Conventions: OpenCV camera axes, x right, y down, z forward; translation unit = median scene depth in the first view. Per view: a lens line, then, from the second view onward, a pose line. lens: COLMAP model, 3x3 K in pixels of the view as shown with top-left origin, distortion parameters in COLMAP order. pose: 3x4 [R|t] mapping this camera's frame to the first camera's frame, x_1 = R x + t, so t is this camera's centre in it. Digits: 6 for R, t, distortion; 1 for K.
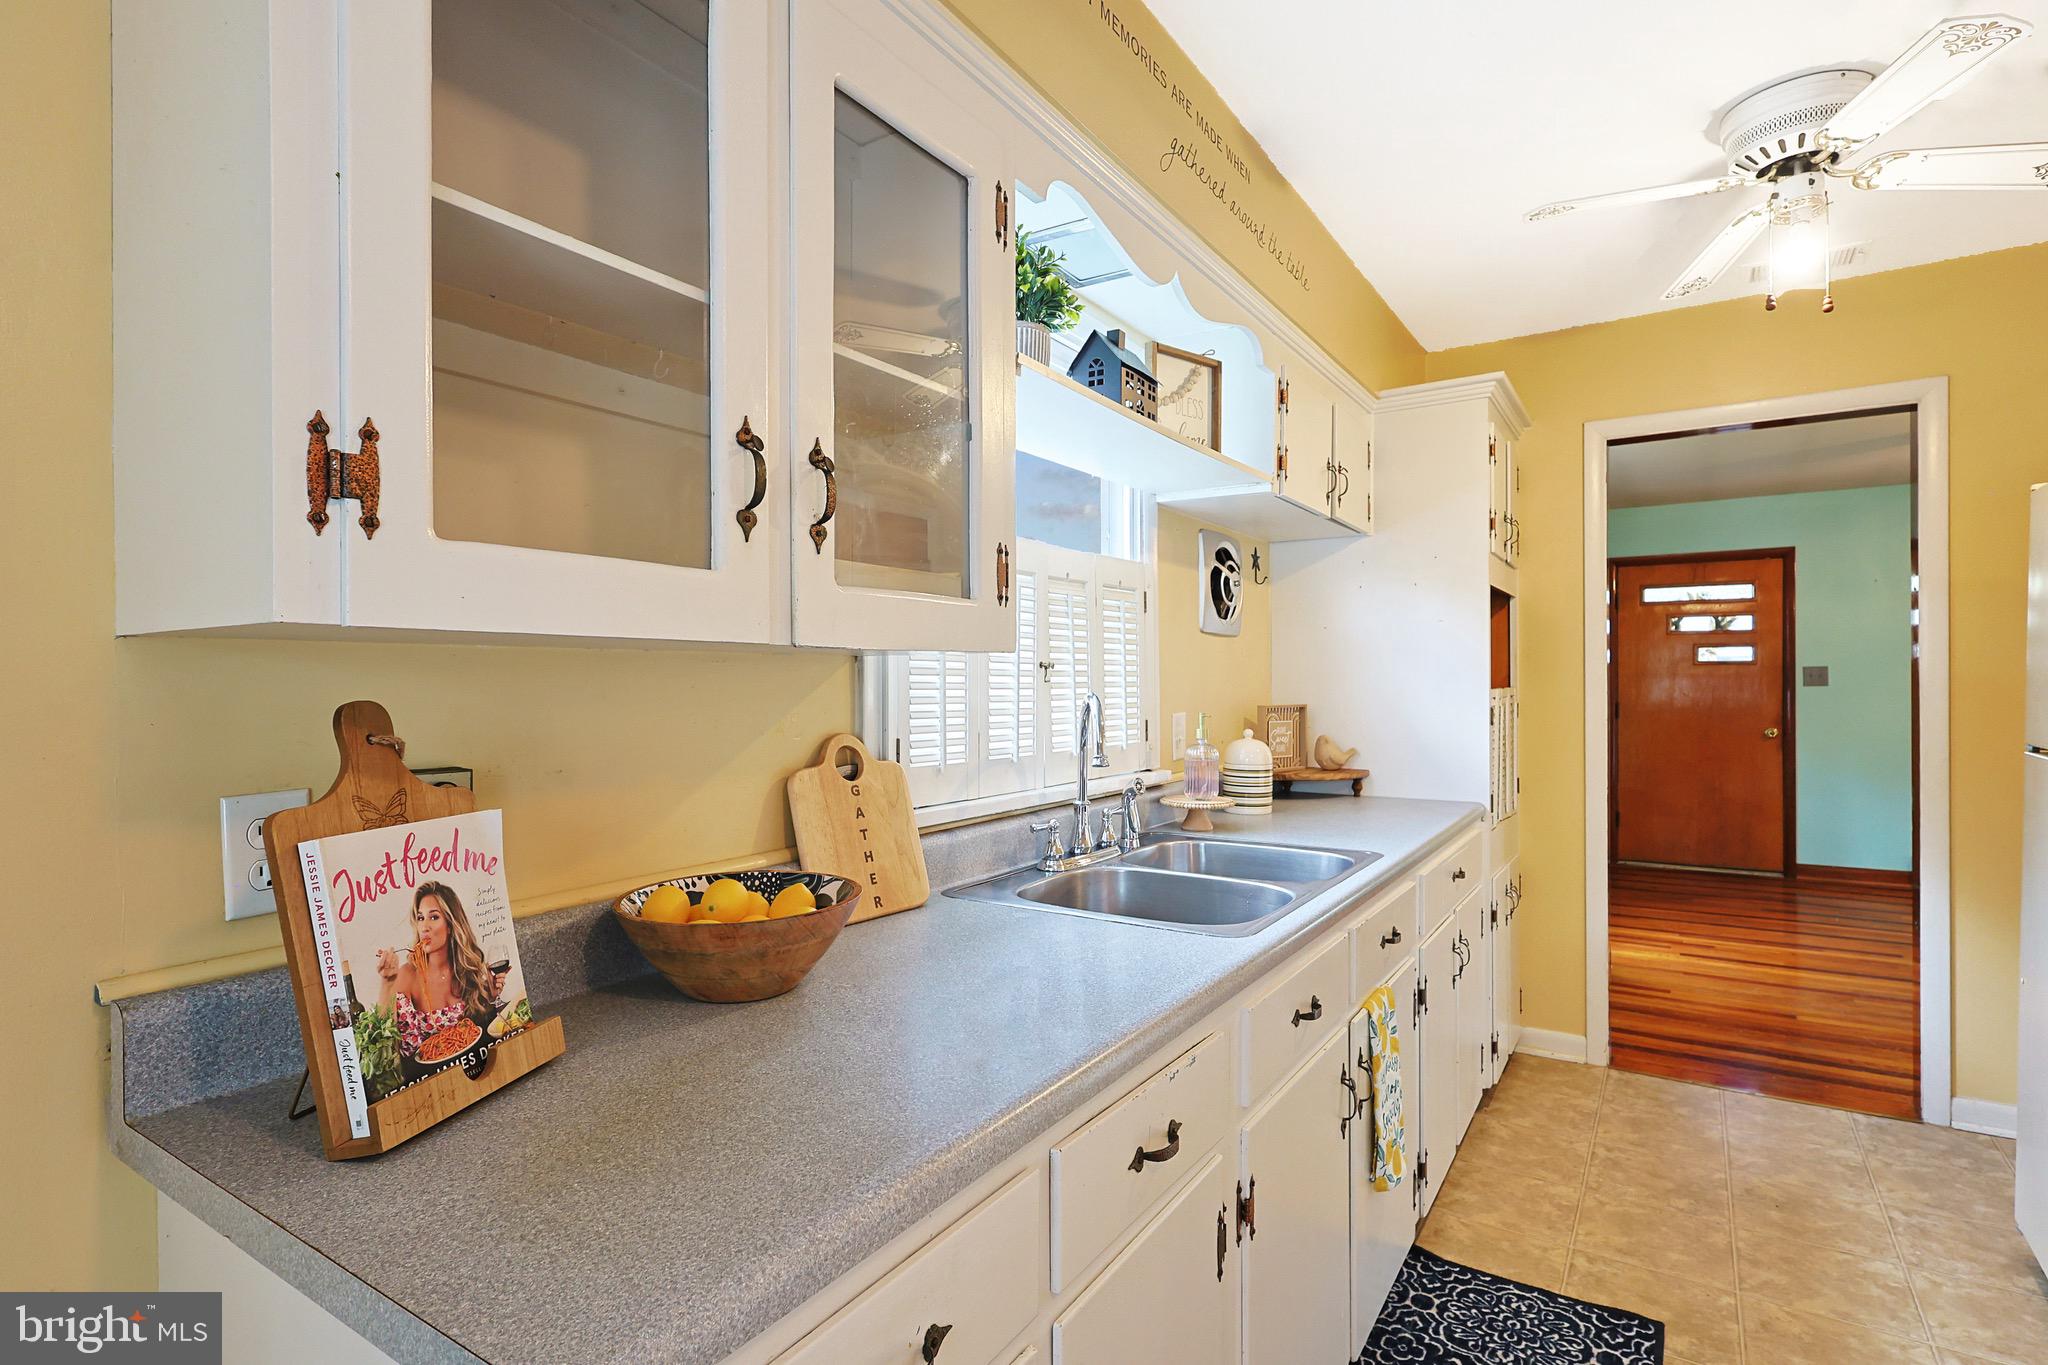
lens RADIAL K [[1000.5, 0, 1029.5], [0, 1000.5, 682.9], [0, 0, 1]] dist [-0.002323, 0.000706]
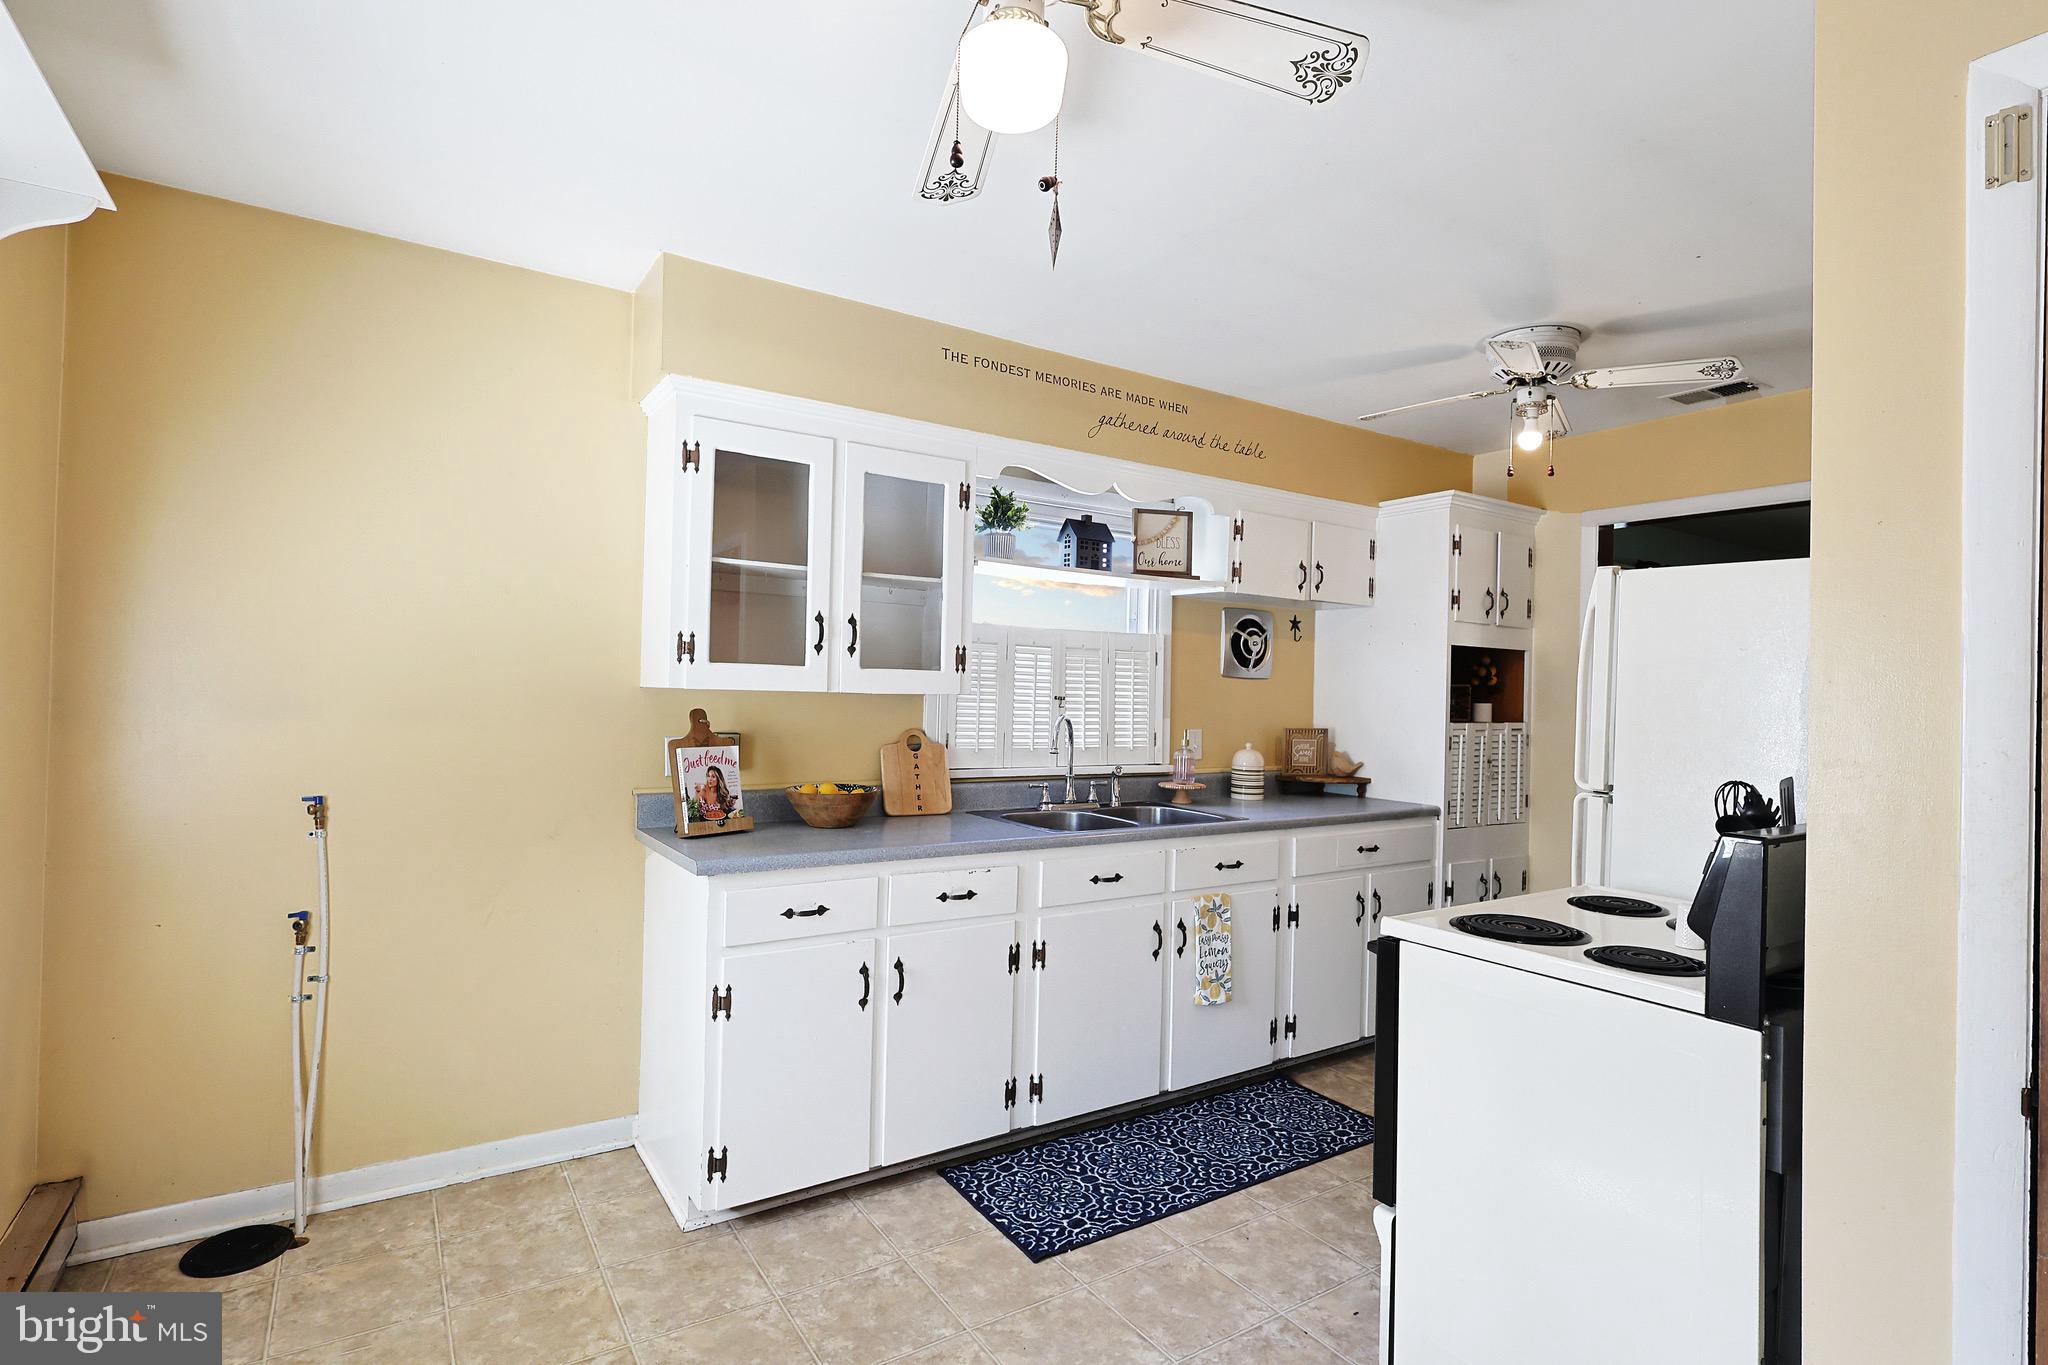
lens RADIAL K [[971.9, 0, 1024.0], [0, 971.9, 682.5], [0, 0, 1]] dist [-0.002390, 0.000437]
pose [[0.915659, 0.019922, -0.401462, 0.653804], [-0.026339, 0.999598, -0.010470, -0.025895], [0.401092, 0.020161, 0.915816, -0.611774]]
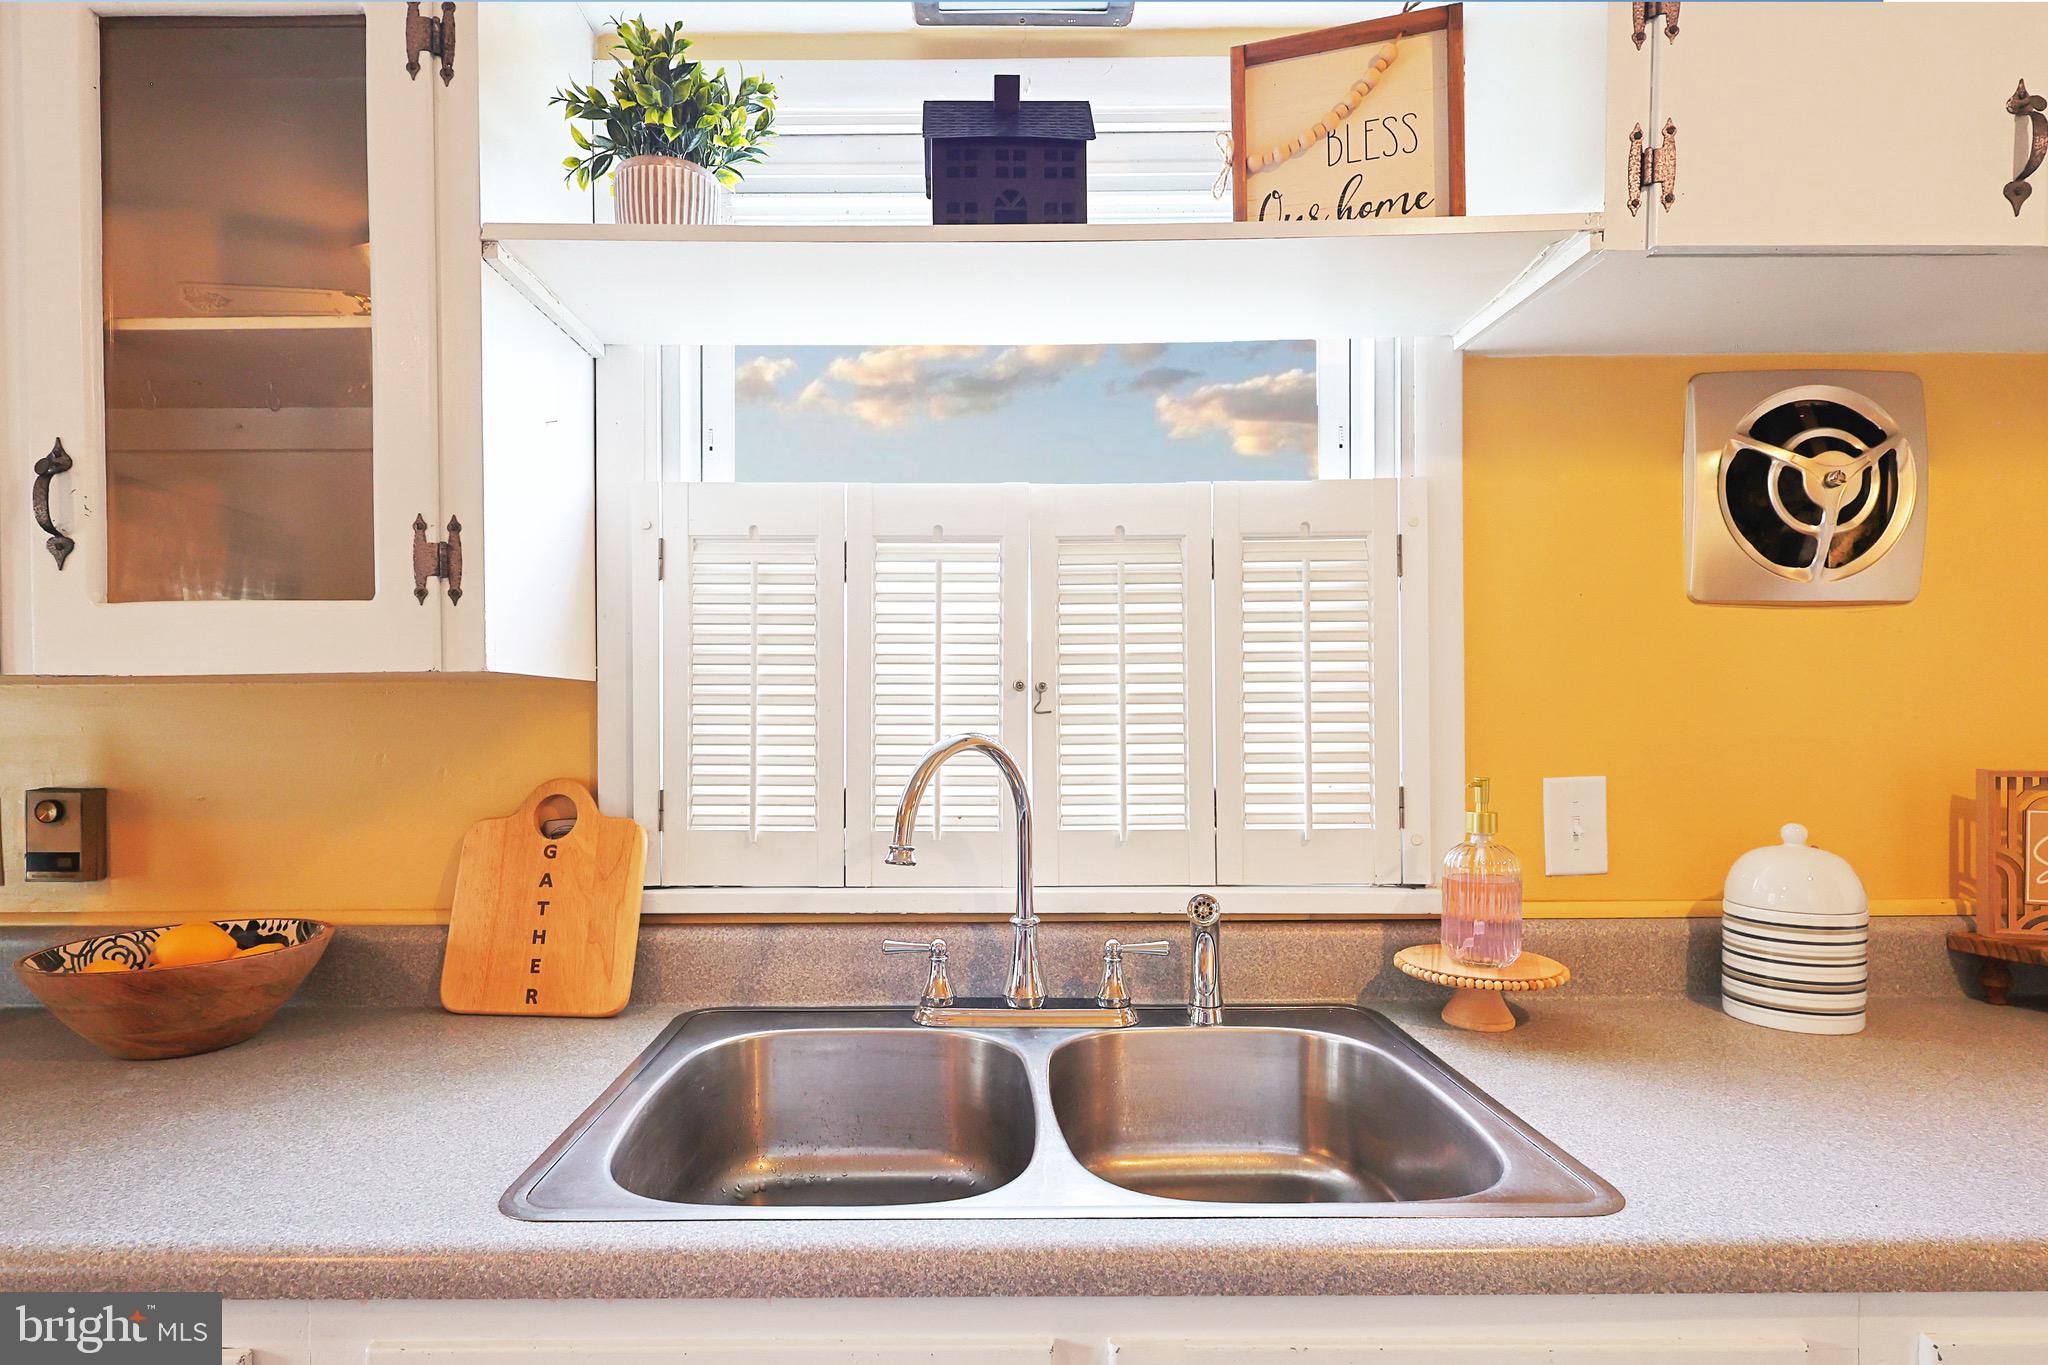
lens RADIAL K [[1059.8, 0, 988.1], [0, 1059.8, 736.1], [0, 0, 1]] dist [0.000660, 0.000349]
pose [[0.545354, 0.010414, -0.838141, 0.543728], [0.002581, 0.999897, 0.014103, 0.003435], [0.838202, -0.009854, 0.545271, 0.627206]]
